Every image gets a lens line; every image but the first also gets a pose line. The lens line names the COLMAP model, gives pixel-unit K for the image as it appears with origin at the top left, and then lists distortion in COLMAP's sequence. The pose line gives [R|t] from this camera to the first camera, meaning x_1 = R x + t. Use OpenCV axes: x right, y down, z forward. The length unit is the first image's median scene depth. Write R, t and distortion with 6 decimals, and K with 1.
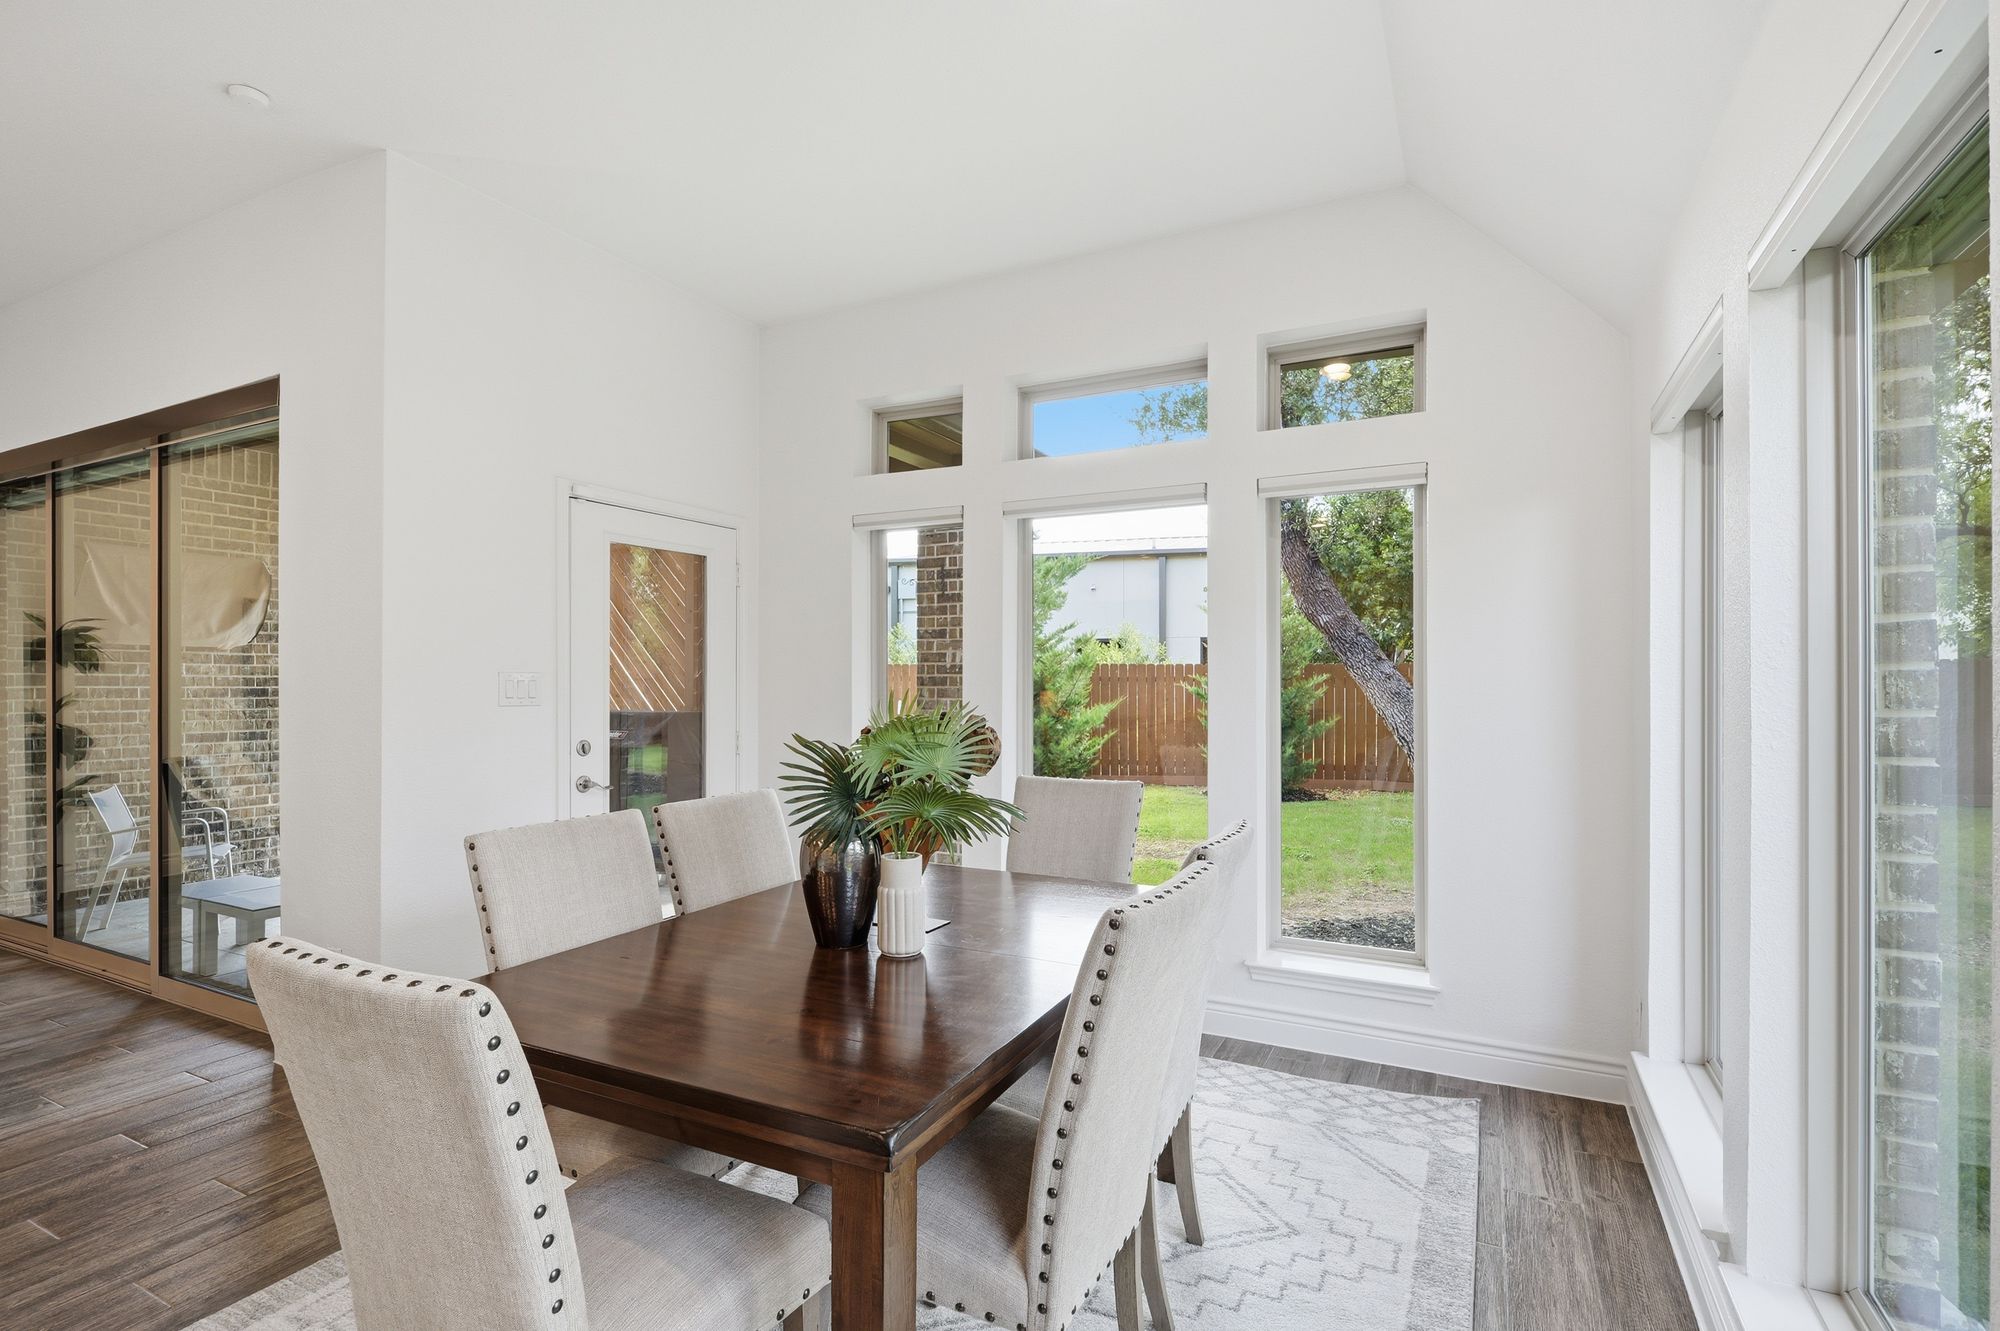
lens RADIAL K [[937.0, 0, 993.2], [0, 937.0, 673.6], [0, 0, 1]] dist [-0.002773, -0.002545]
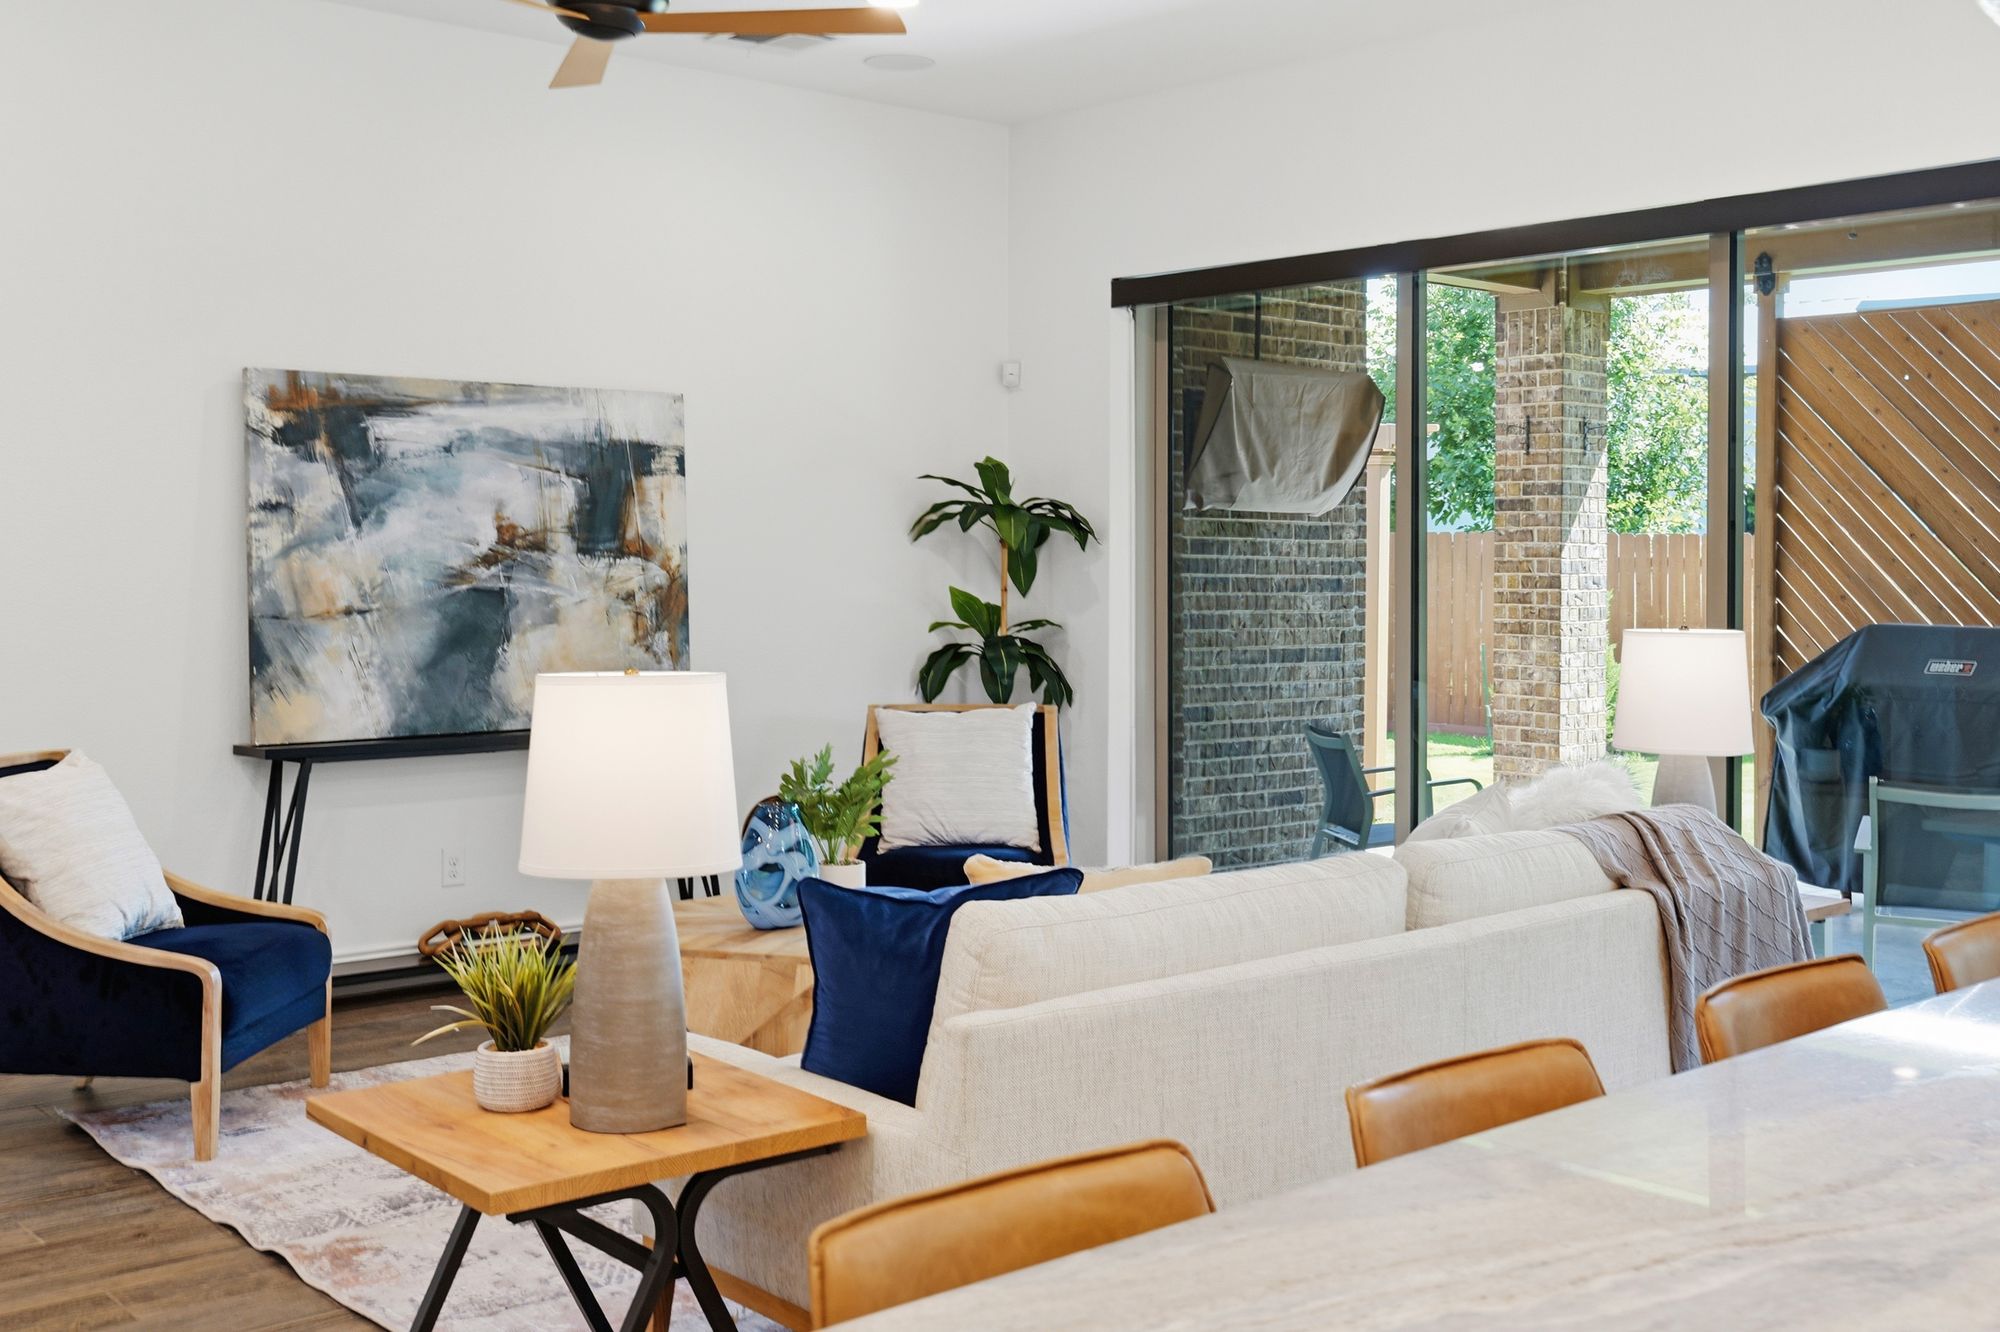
lens RADIAL K [[2038.3, 0, 992.9], [0, 2038.3, 579.6], [0, 0, 1]] dist [-0.029969, 0.000000]
pose [[0.919110, 0.009376, -0.393889, -0.497244], [-0.003502, 0.999872, 0.015628, -0.004226], [0.393985, -0.012985, 0.919025, -0.365629]]
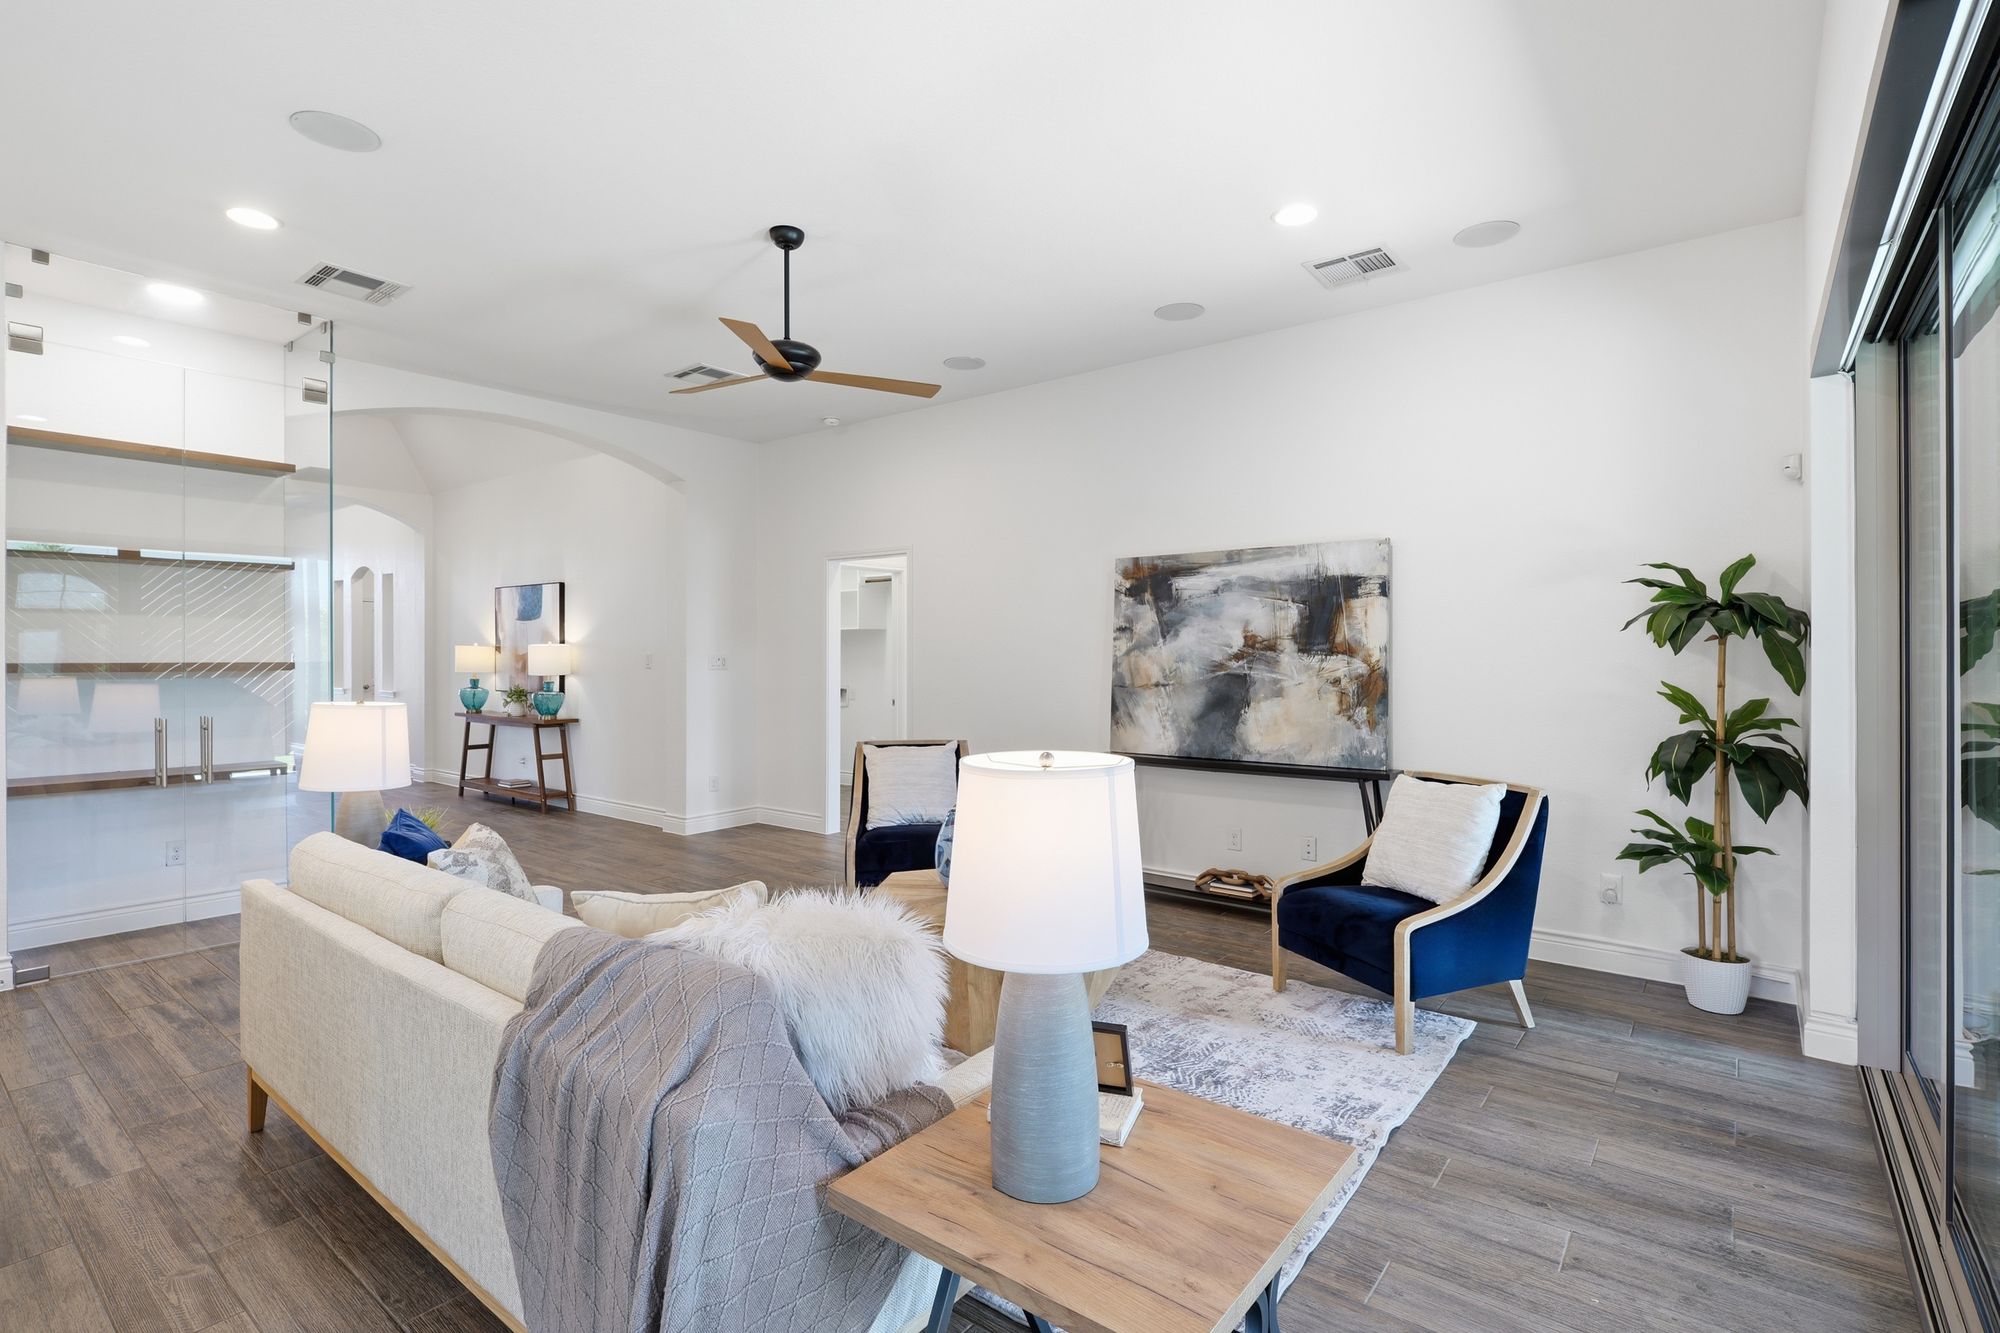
lens RADIAL K [[937.0, 0, 1005.7], [0, 937.0, 659.2], [0, 0, 1]] dist [-0.002773, -0.002545]
pose [[-0.200791, 0.009004, -0.979593, -0.326570], [0.006497, 0.999948, 0.007859, -0.002457], [0.979613, -0.004786, -0.200839, 0.457544]]
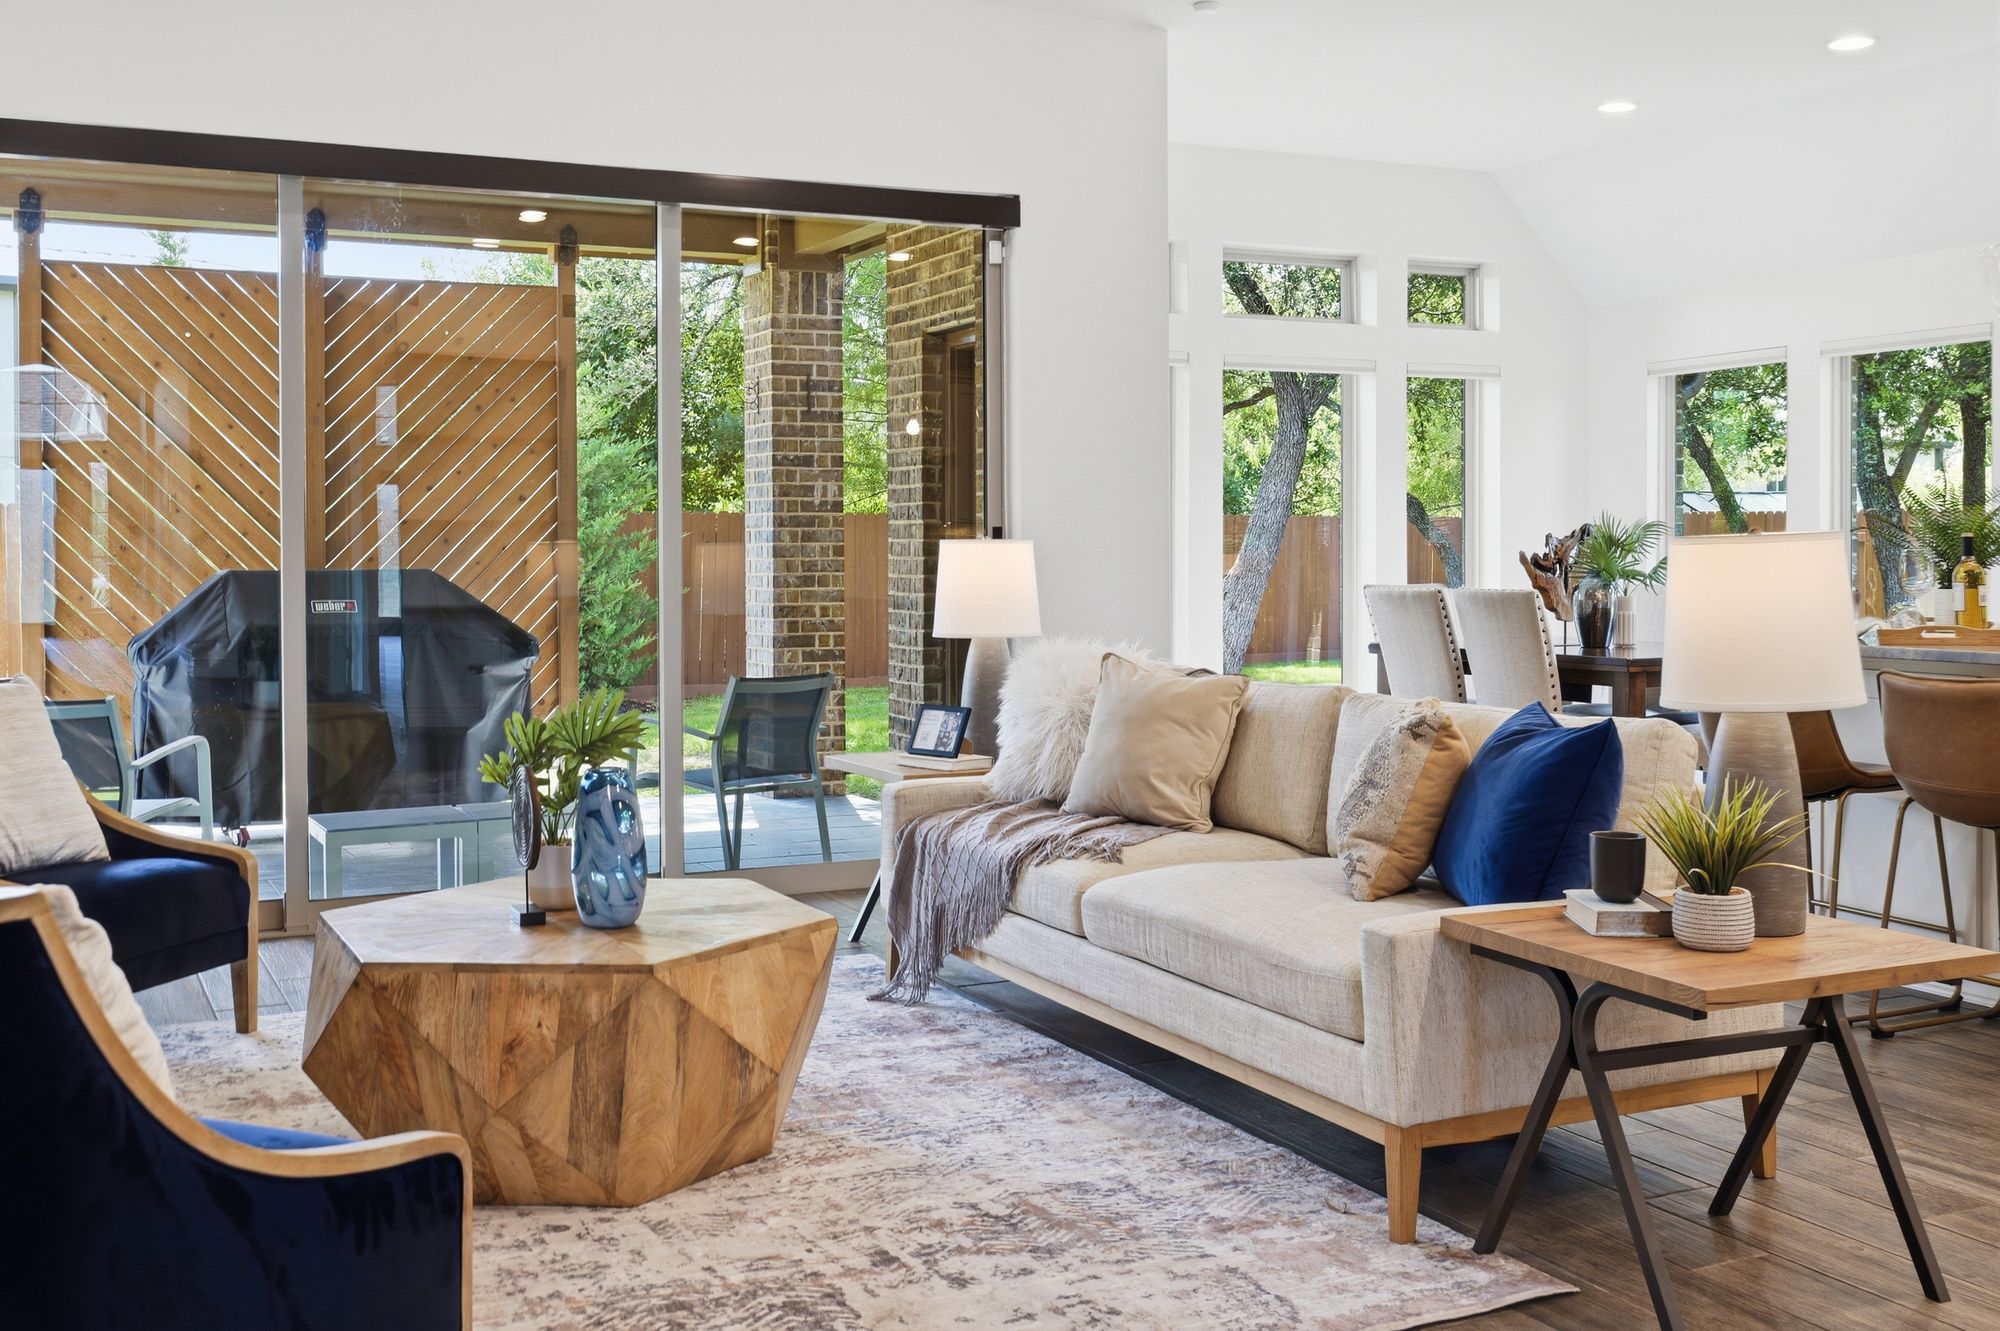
lens RADIAL K [[2038.3, 0, 963.5], [0, 2038.3, 610.1], [0, 0, 1]] dist [-0.029969, 0.000000]
pose [[0.613300, -0.025552, 0.789437, -1.320178], [-0.002251, 0.999416, 0.034097, 0.023670], [-0.789847, -0.022688, 0.612884, -0.153855]]
